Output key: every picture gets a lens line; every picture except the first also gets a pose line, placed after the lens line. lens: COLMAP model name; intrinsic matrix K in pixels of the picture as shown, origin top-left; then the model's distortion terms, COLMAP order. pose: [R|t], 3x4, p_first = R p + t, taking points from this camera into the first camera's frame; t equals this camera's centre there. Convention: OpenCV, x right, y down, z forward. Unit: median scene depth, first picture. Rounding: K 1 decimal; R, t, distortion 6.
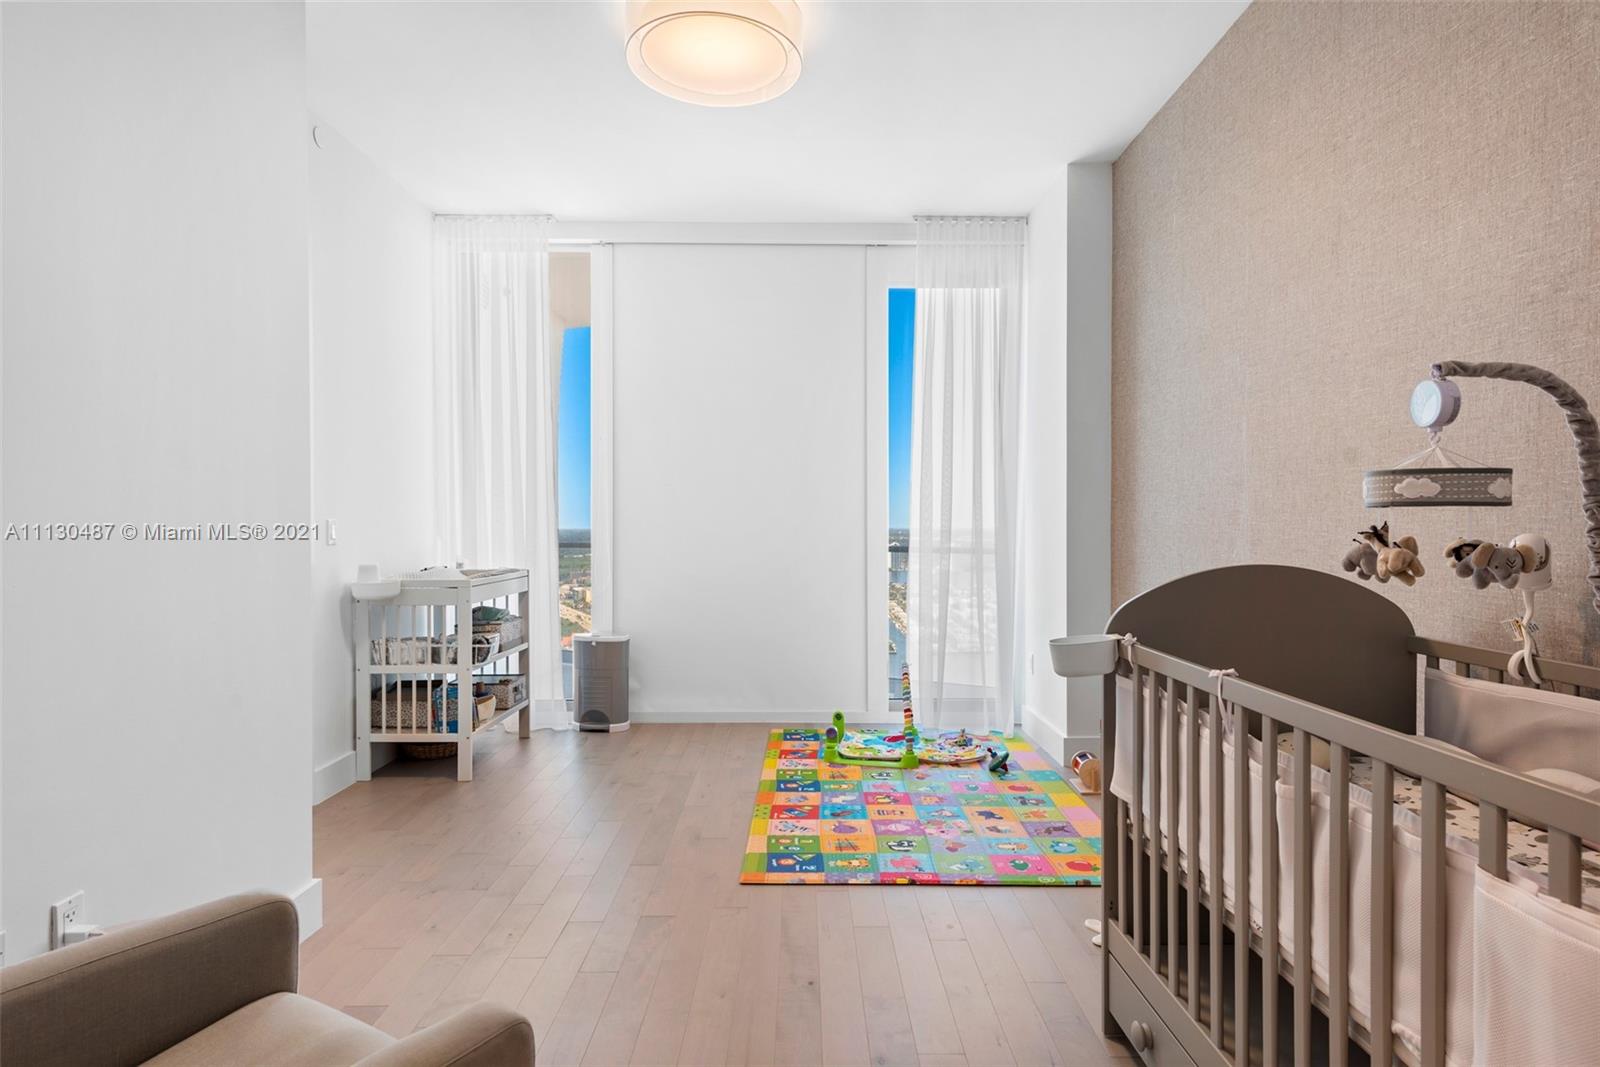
lens RADIAL K [[866.0, 0, 809.8], [0, 866.0, 530.8], [0, 0, 1]] dist [0.002166, -0.000149]
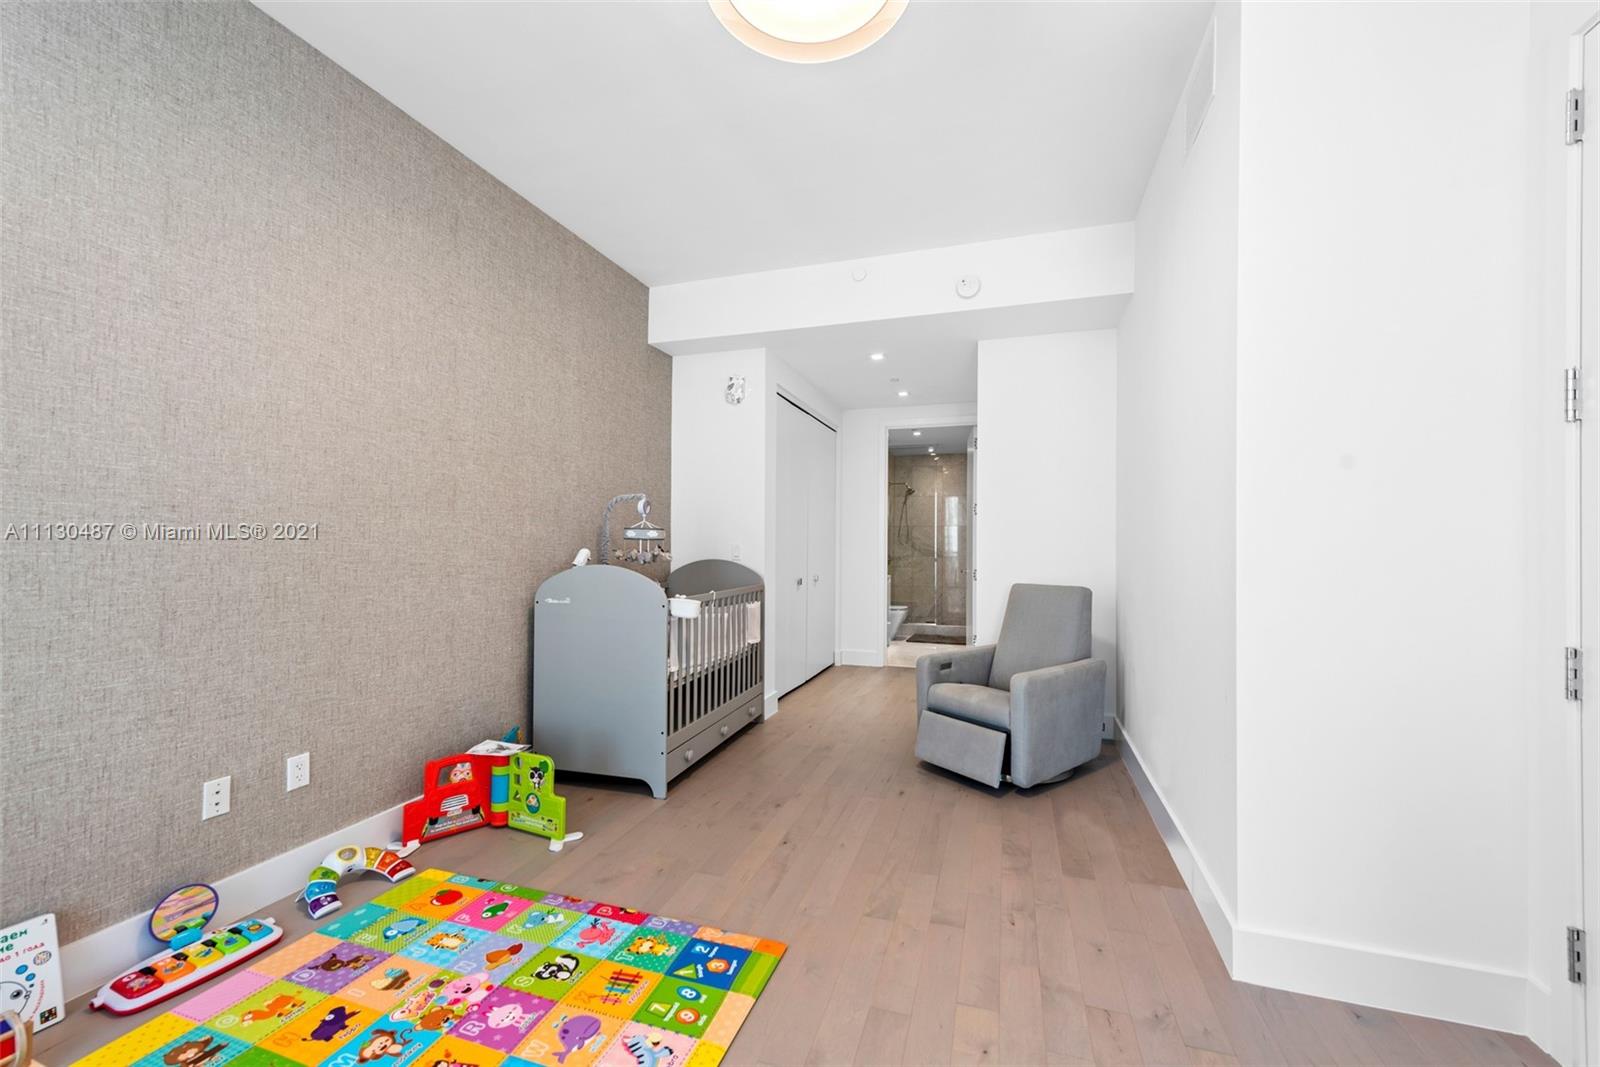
lens RADIAL K [[644.9, 0, 800.2], [0, 644.9, 540.3], [0, 0, 1]] dist [0.013418, -0.003487]
pose [[-0.946833, -0.003873, 0.321702, -0.221282], [-0.004245, 0.999991, -0.000456, -0.012559], [-0.321697, -0.001797, -0.946841, 1.168513]]
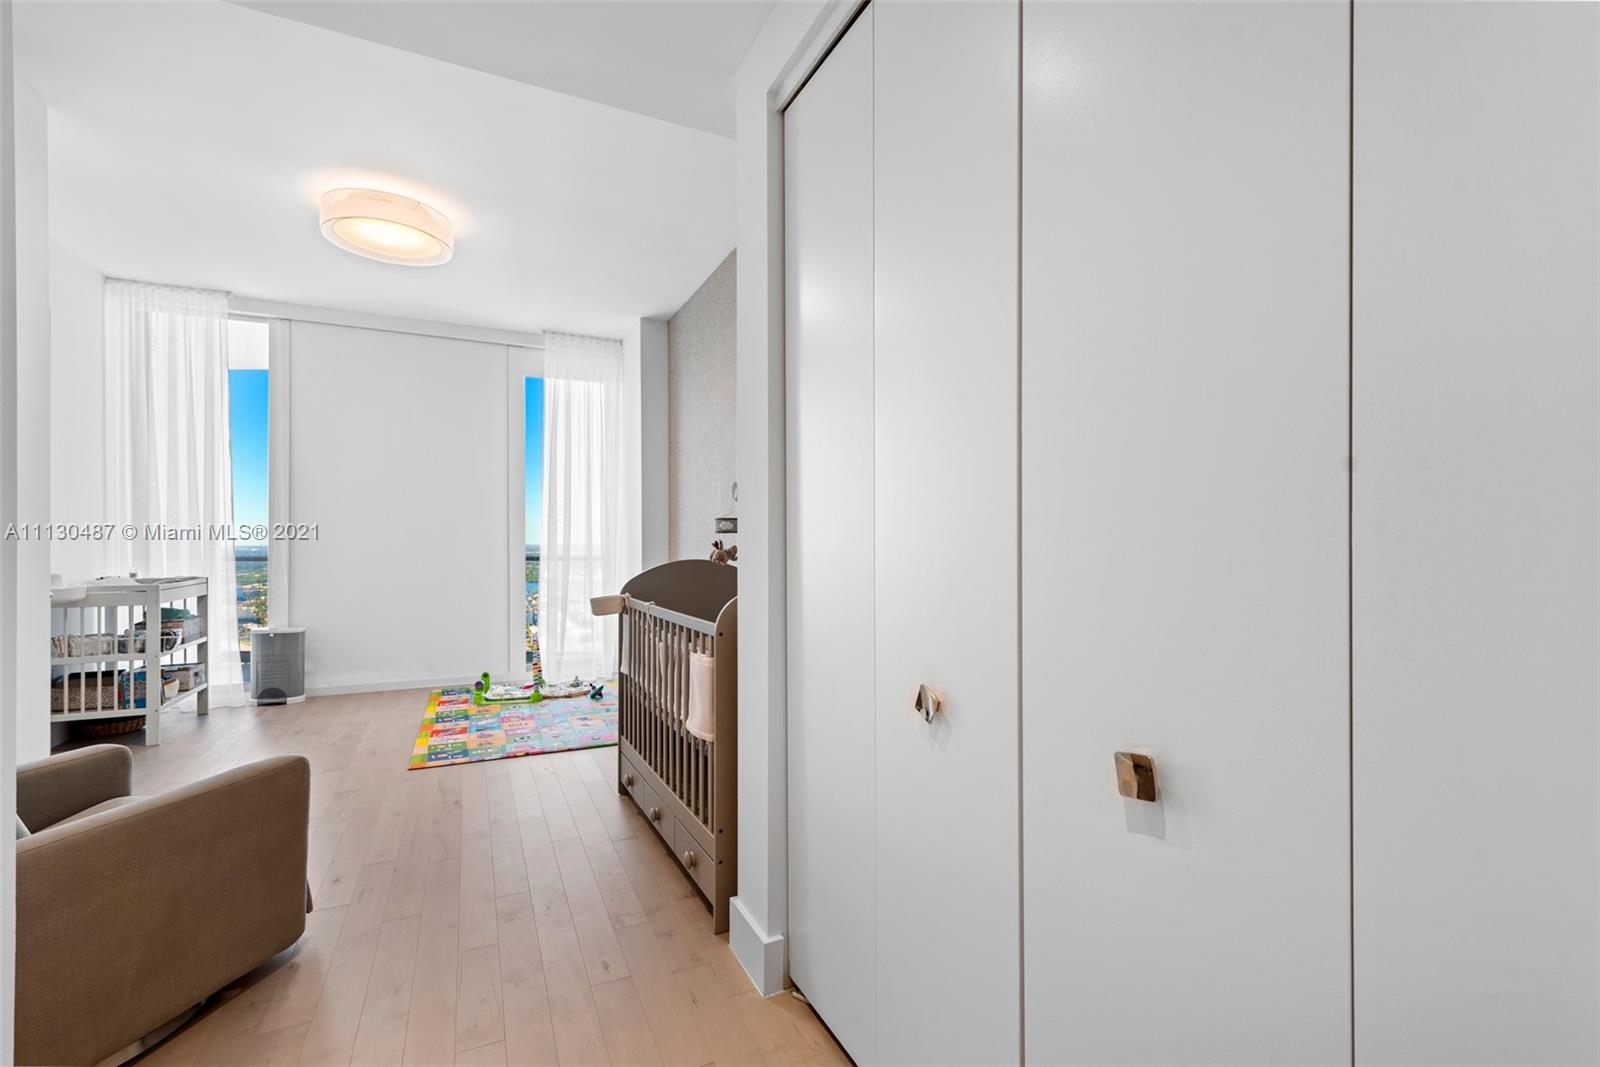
lens RADIAL K [[706.4, 0, 815.1], [0, 706.4, 539.5], [0, 0, 1]] dist [0.008220, -0.004296]
pose [[0.900281, 0.000215, 0.435310, 0.017221], [0.003807, 0.999958, -0.008368, 0.002838], [-0.435293, 0.009190, 0.900242, -0.341367]]
